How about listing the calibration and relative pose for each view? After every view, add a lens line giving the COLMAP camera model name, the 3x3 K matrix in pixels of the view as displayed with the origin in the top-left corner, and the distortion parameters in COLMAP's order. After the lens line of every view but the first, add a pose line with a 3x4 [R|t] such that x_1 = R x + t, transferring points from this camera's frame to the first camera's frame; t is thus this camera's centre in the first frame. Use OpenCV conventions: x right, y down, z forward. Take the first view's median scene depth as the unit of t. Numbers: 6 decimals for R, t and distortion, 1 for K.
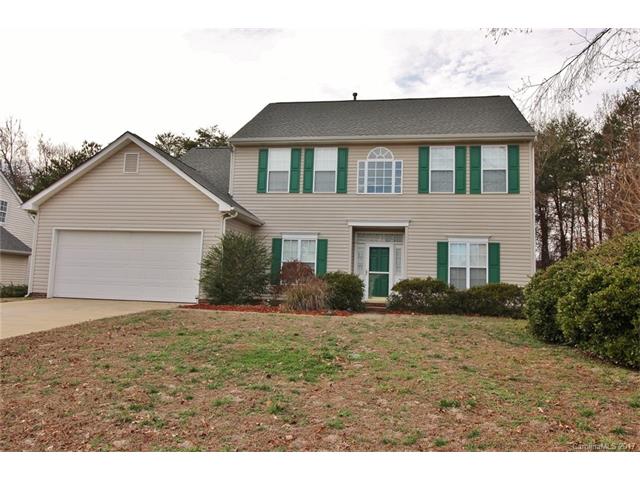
lens RADIAL K [[514.1, 0, 318.6], [0, 514.1, 237.9], [0, 0, 1]] dist [-0.000167, 0.008213]
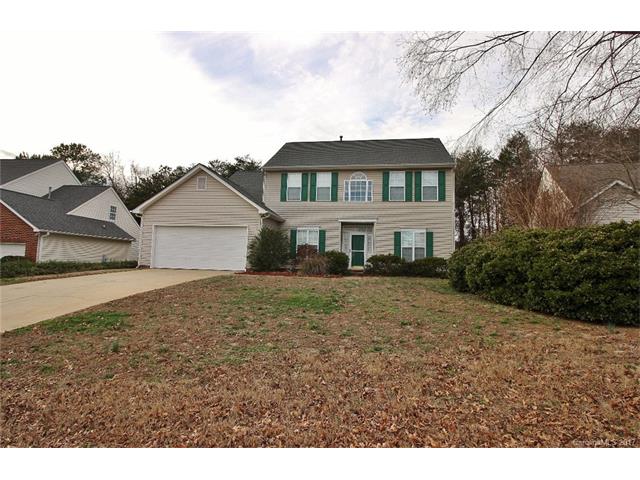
lens RADIAL K [[341.2, 0, 320.0], [0, 341.2, 237.8], [0, 0, 1]] dist [-0.000930, -0.000163]
pose [[0.999788, -0.007015, 0.019342, -0.021274], [0.006417, 0.999503, 0.030851, -0.007390], [-0.019548, -0.030720, 0.999337, -0.059076]]
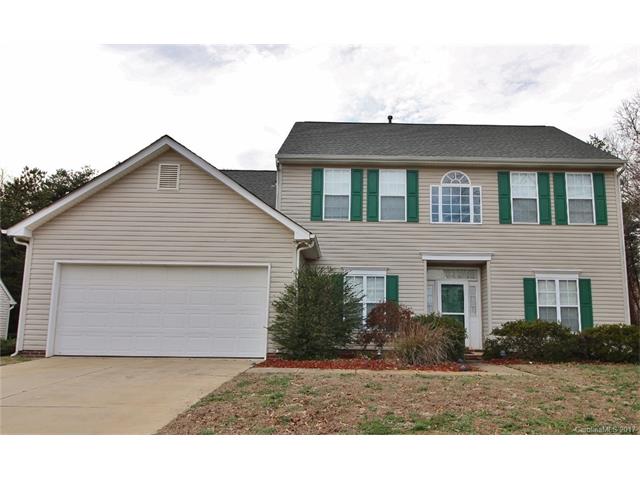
lens RADIAL K [[493.0, 0, 343.9], [0, 493.0, 262.0], [0, 0, 1]] dist [-0.001859, 0.004172]
pose [[0.982385, 0.002832, 0.186848, -0.233850], [0.002583, 0.999584, -0.028730, 0.003290], [-0.186851, 0.028707, 0.981969, 0.221979]]
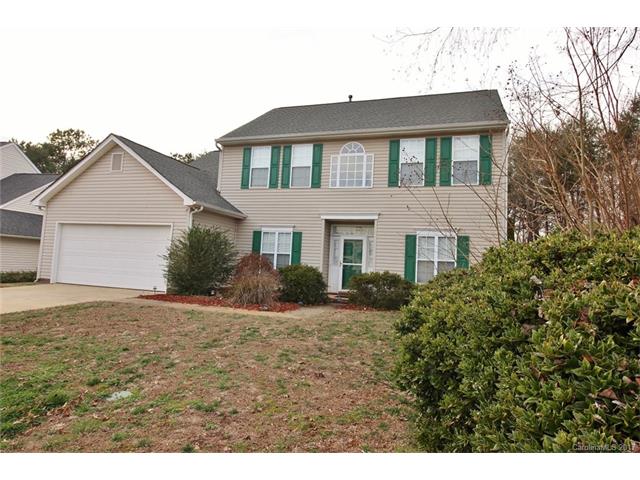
lens RADIAL K [[406.4, 0, 321.9], [0, 406.4, 236.4], [0, 0, 1]] dist [-0.002895, 0.000203]
pose [[0.989079, 0.003240, -0.147353, 0.187201], [-0.000265, 0.999796, 0.020207, -0.005141], [0.147388, -0.019947, 0.988878, 0.196993]]
